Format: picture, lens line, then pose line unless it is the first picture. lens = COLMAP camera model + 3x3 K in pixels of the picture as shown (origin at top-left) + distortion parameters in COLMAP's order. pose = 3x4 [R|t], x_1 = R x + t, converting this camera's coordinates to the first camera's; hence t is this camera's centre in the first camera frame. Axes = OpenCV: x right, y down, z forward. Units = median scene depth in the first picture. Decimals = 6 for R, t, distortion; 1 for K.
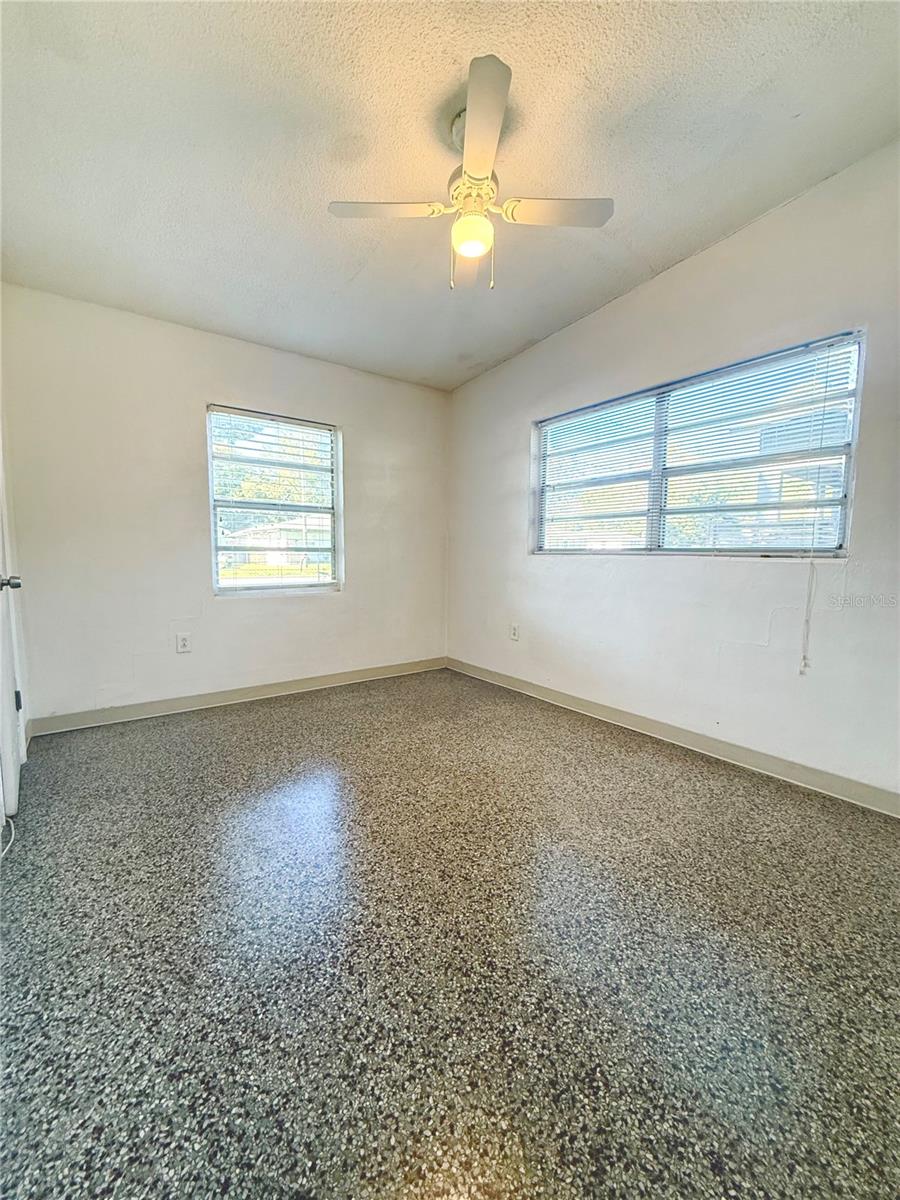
lens RADIAL K [[478.1, 0, 450.6], [0, 478.1, 598.4], [0, 0, 1]] dist [-0.001192, 0.000214]
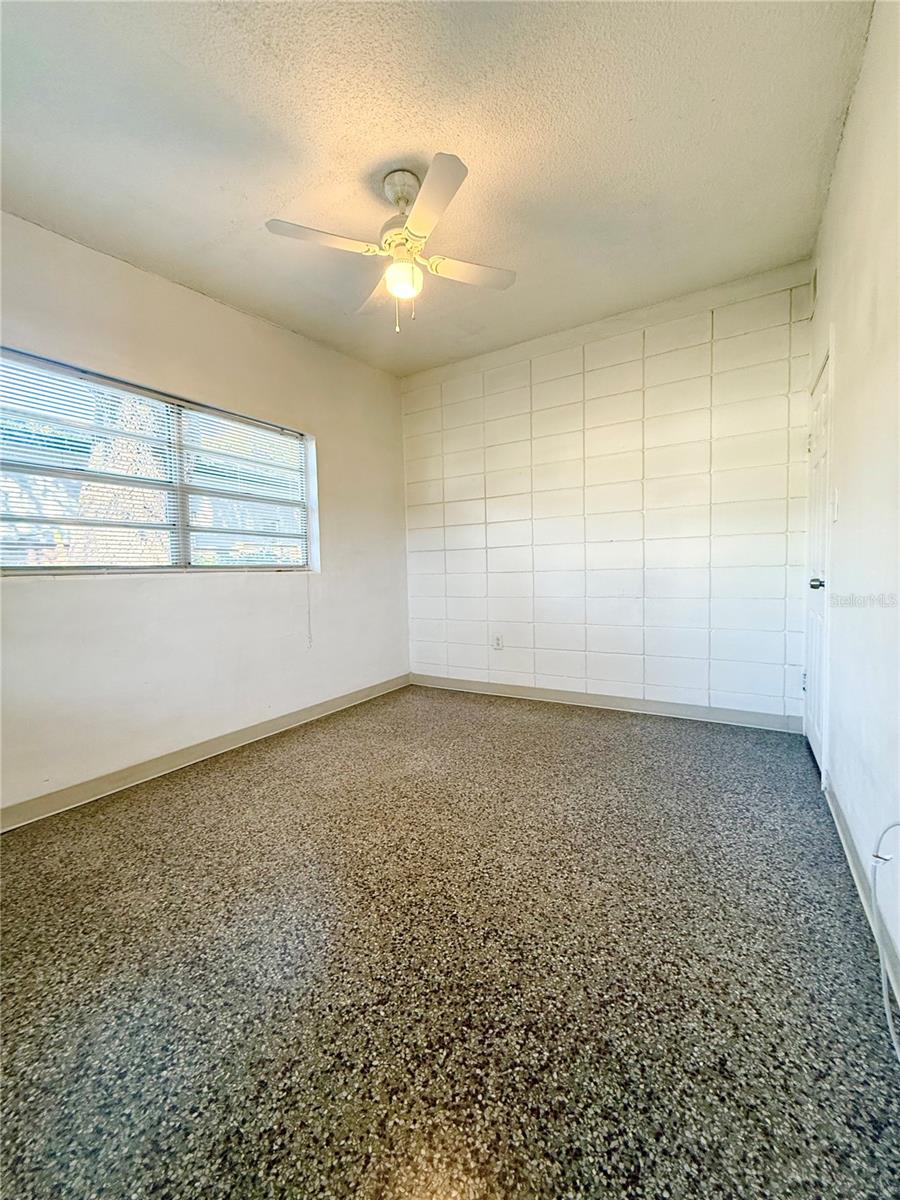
lens RADIAL K [[478.1, 0, 450.6], [0, 478.1, 598.4], [0, 0, 1]] dist [-0.001192, 0.000214]
pose [[-0.372207, -0.053428, 0.926611, -0.838049], [0.109720, 0.988809, 0.101088, -0.099903], [-0.921642, 0.139293, -0.362179, 1.107723]]
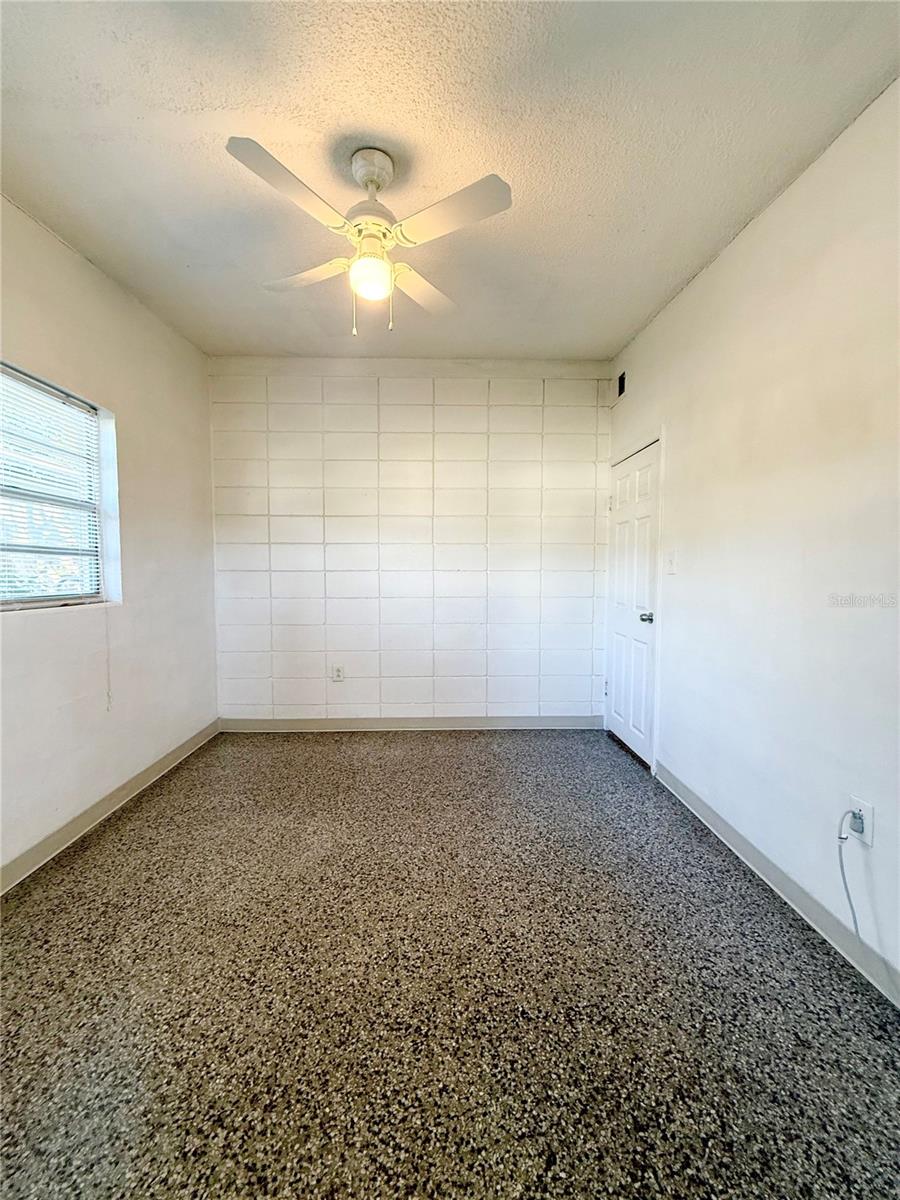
lens RADIAL K [[478.1, 0, 450.6], [0, 478.1, 598.4], [0, 0, 1]] dist [-0.001192, 0.000214]
pose [[-0.818846, -0.043483, 0.572364, -0.508260], [0.046622, 0.988794, 0.141819, -0.207354], [-0.572117, 0.142813, -0.807643, 1.386693]]
